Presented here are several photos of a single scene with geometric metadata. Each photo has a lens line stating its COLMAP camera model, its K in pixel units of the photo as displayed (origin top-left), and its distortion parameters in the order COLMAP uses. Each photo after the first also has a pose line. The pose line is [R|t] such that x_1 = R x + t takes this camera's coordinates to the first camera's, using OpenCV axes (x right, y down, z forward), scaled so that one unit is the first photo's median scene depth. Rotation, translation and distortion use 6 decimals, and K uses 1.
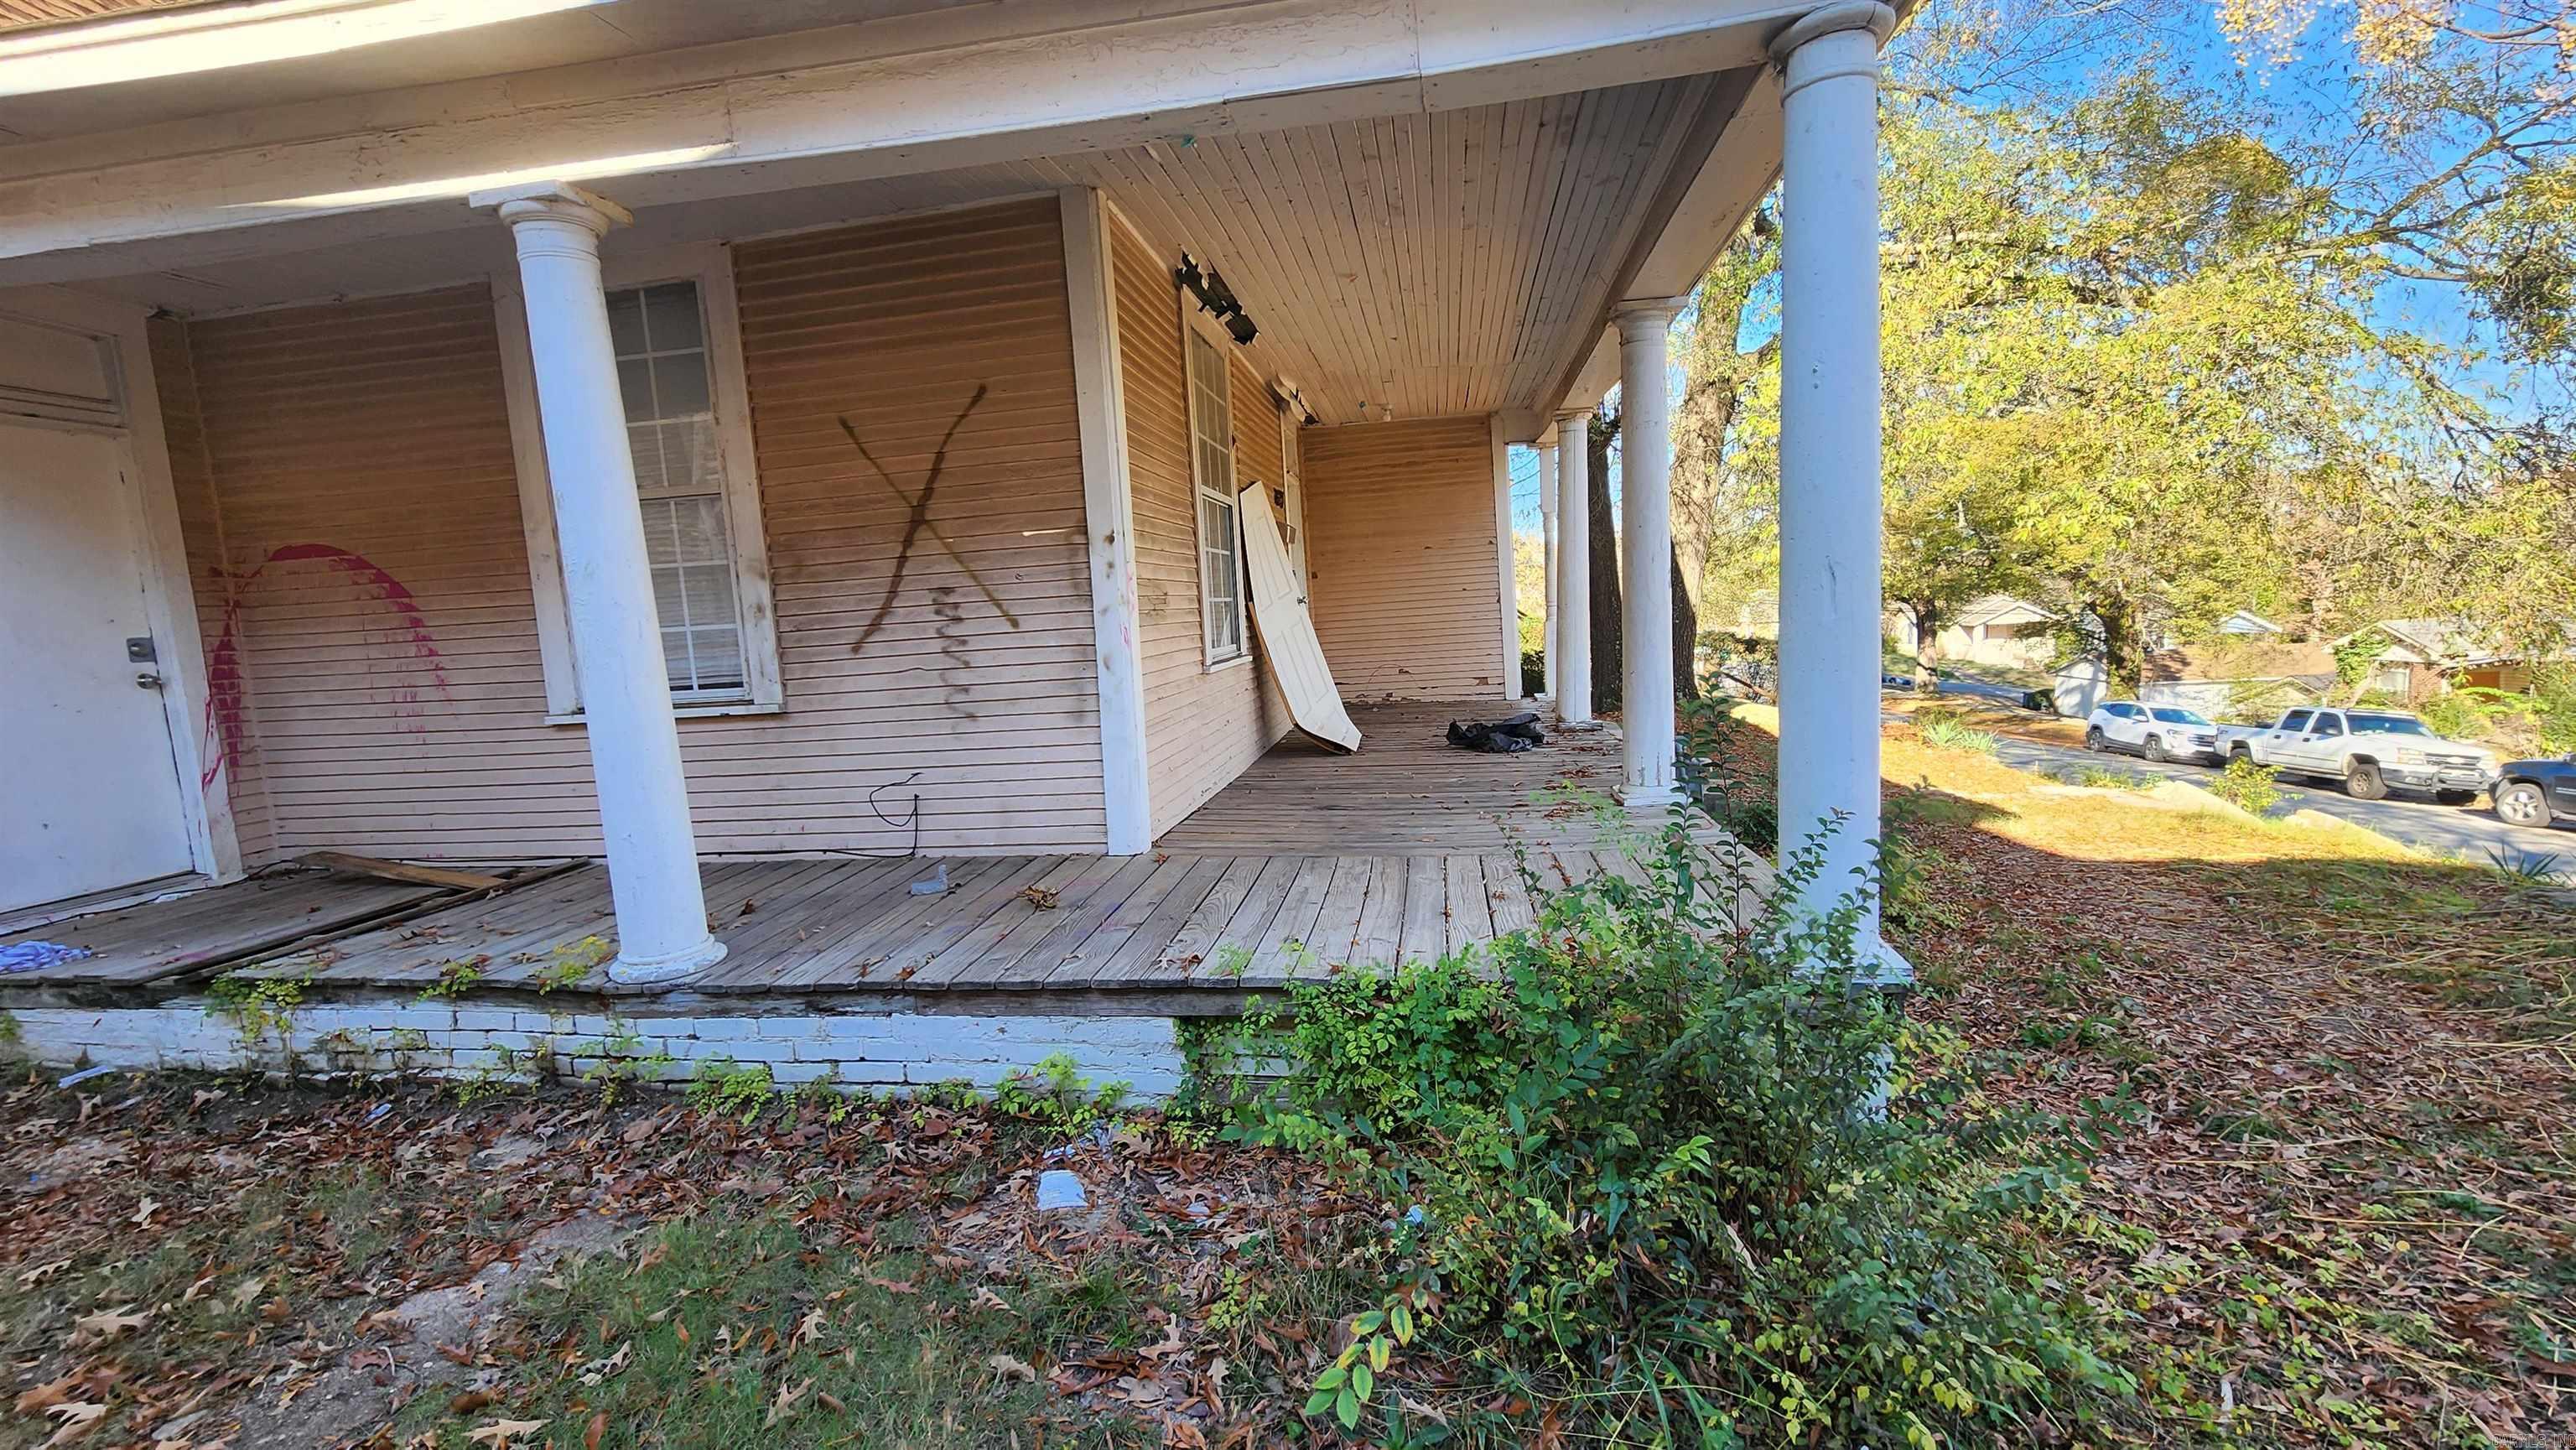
lens RADIAL K [[1062.2, 0, 1288.8], [0, 1062.2, 722.6], [0, 0, 1]] dist [-0.004288, 0.003046]
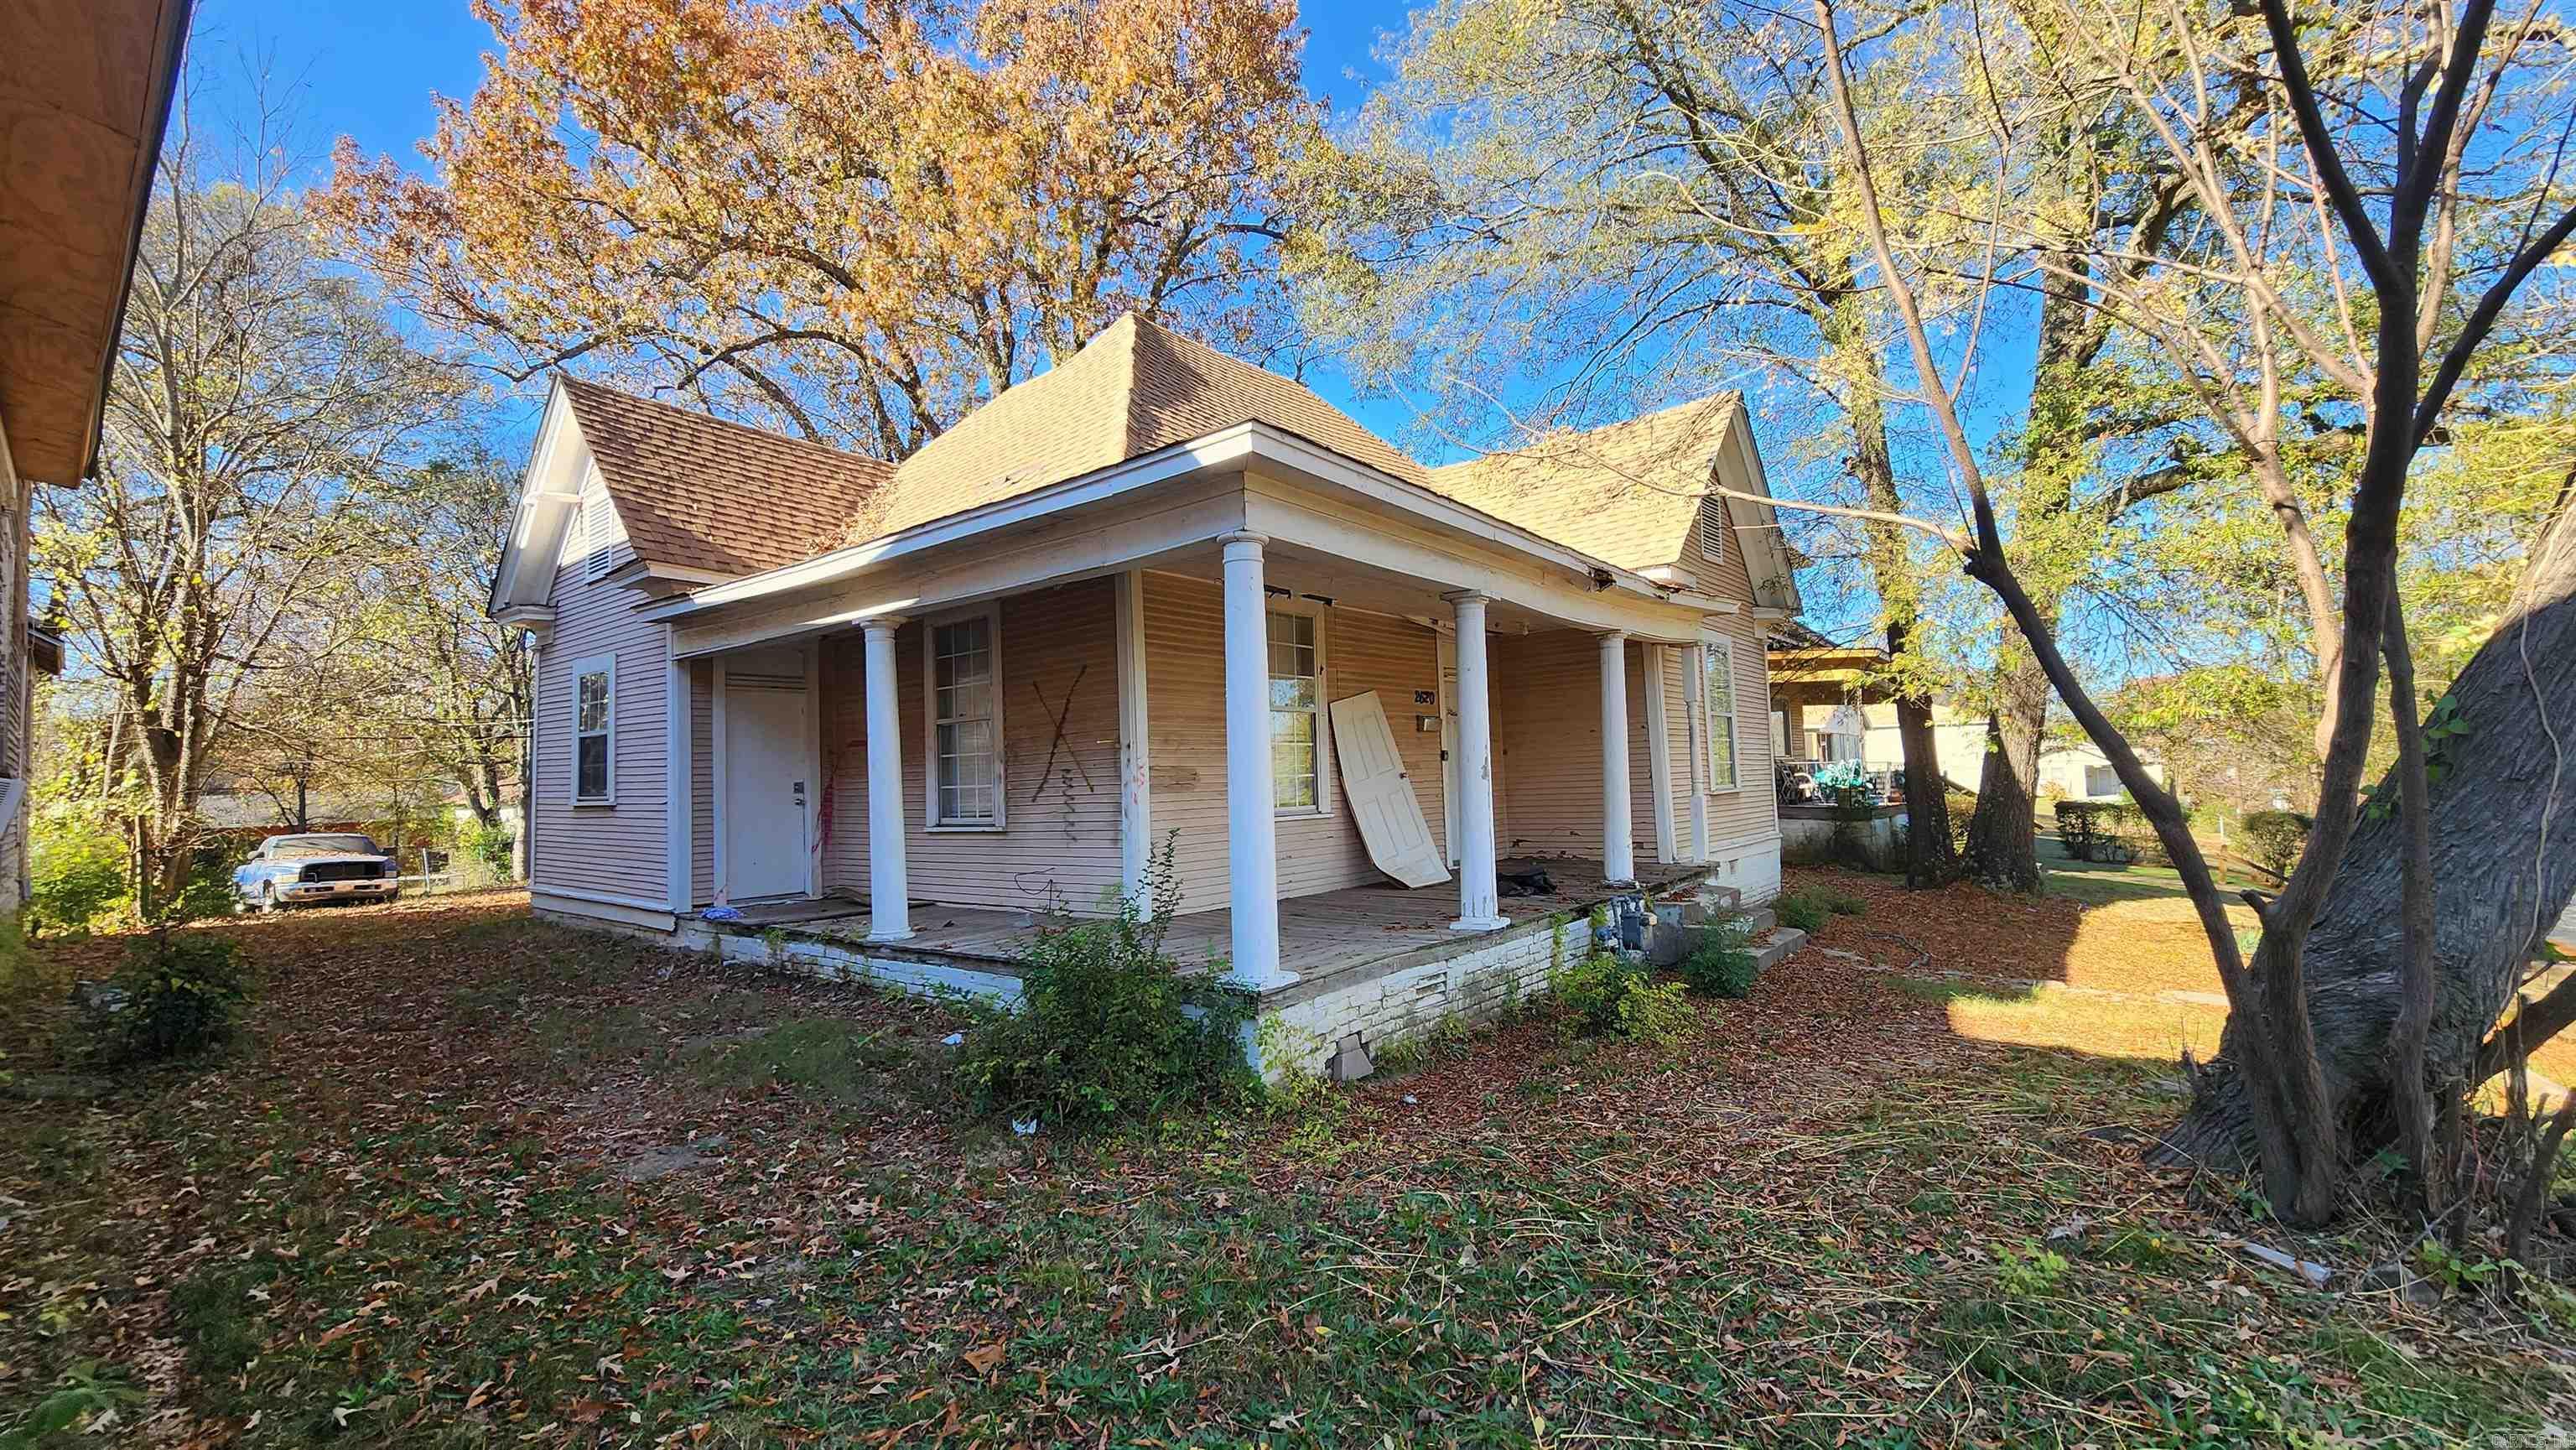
lens RADIAL K [[1062.2, 0, 1295.4], [0, 1062.2, 728.4], [0, 0, 1]] dist [-0.004288, 0.003046]
pose [[0.871819, 0.004583, -0.489807, 0.970941], [-0.067813, 0.991456, -0.111426, -0.016954], [0.485112, 0.130359, 0.864681, -0.454546]]
